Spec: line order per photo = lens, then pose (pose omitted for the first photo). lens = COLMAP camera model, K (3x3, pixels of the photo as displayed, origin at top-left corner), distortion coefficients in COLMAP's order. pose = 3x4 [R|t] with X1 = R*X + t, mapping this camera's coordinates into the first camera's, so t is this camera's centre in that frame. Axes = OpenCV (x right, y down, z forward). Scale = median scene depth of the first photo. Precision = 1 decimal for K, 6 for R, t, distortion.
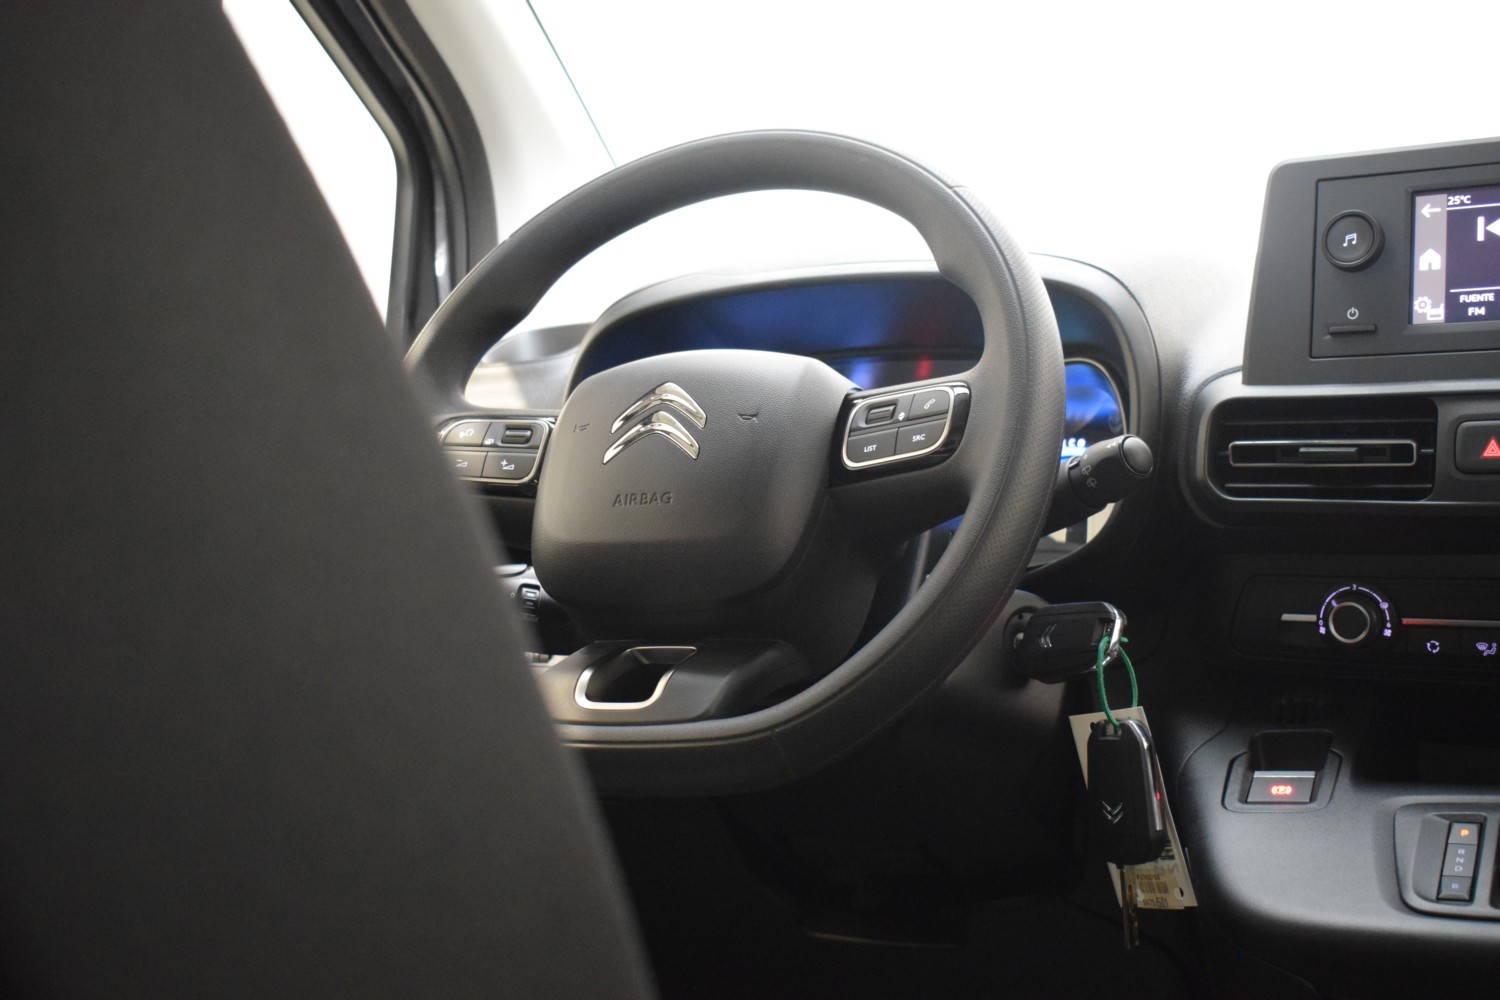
lens RADIAL K [[1966.9, 0, 728.5], [0, 1966.9, 470.4], [0, 0, 1]] dist [-0.044839, 0.000000]
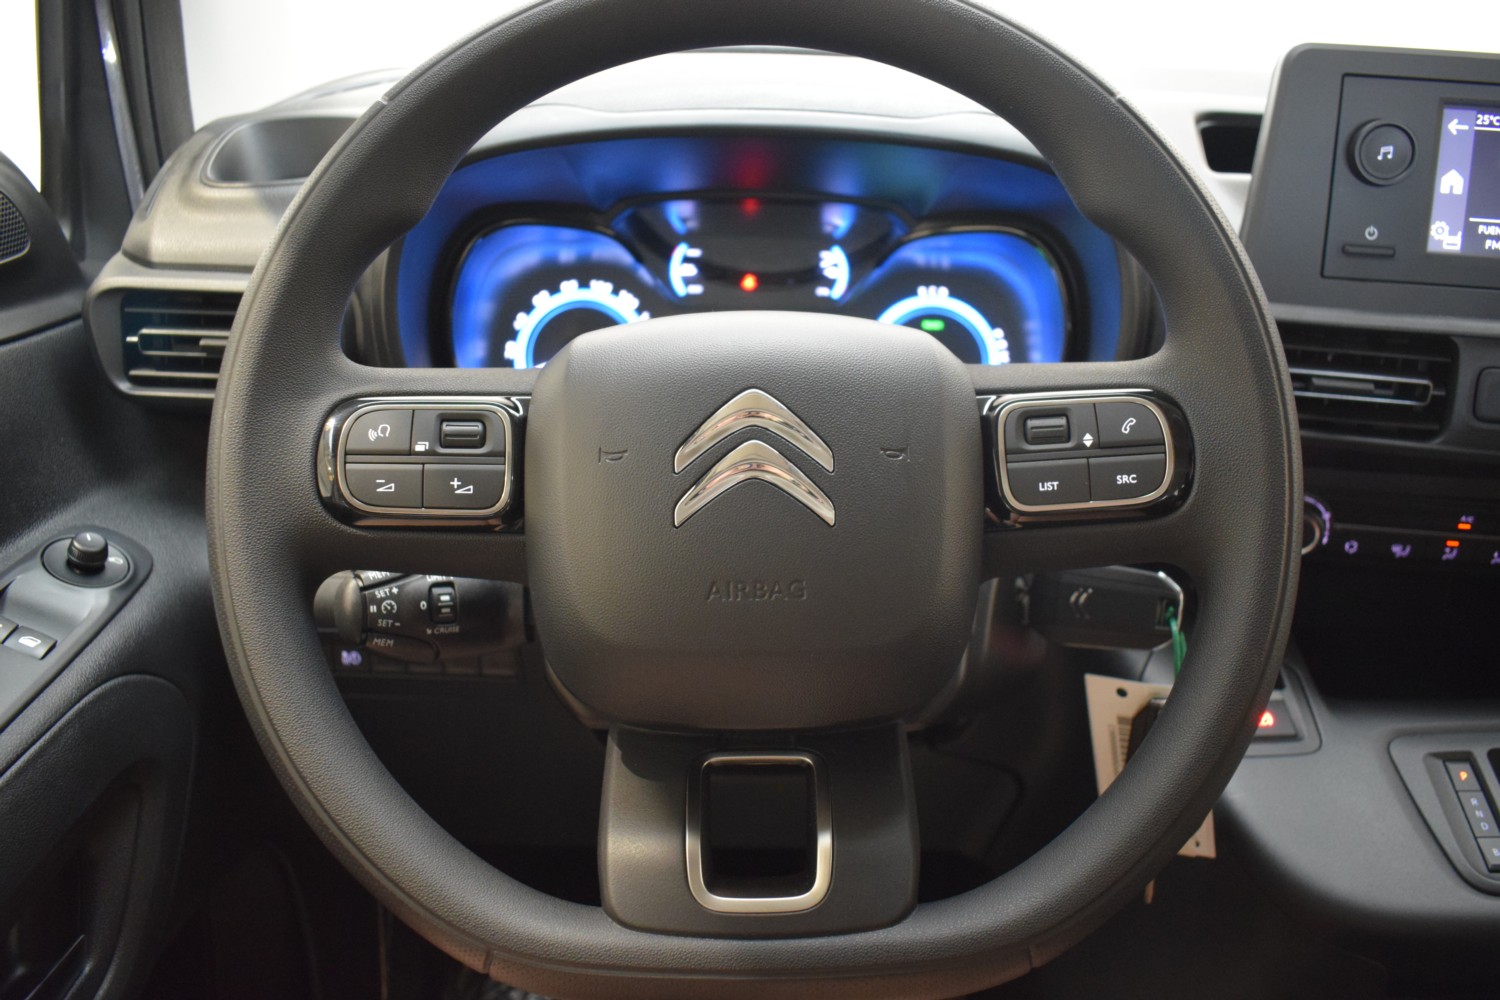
lens RADIAL K [[1226.1, 0, 739.5], [0, 1226.1, 492.4], [0, 0, 1]] dist [-0.112947, 0.034091]
pose [[0.895454, -0.122966, 0.427833, -0.211297], [-0.038404, 0.936168, 0.349448, -0.152890], [-0.443494, -0.329345, 0.833574, 0.633021]]
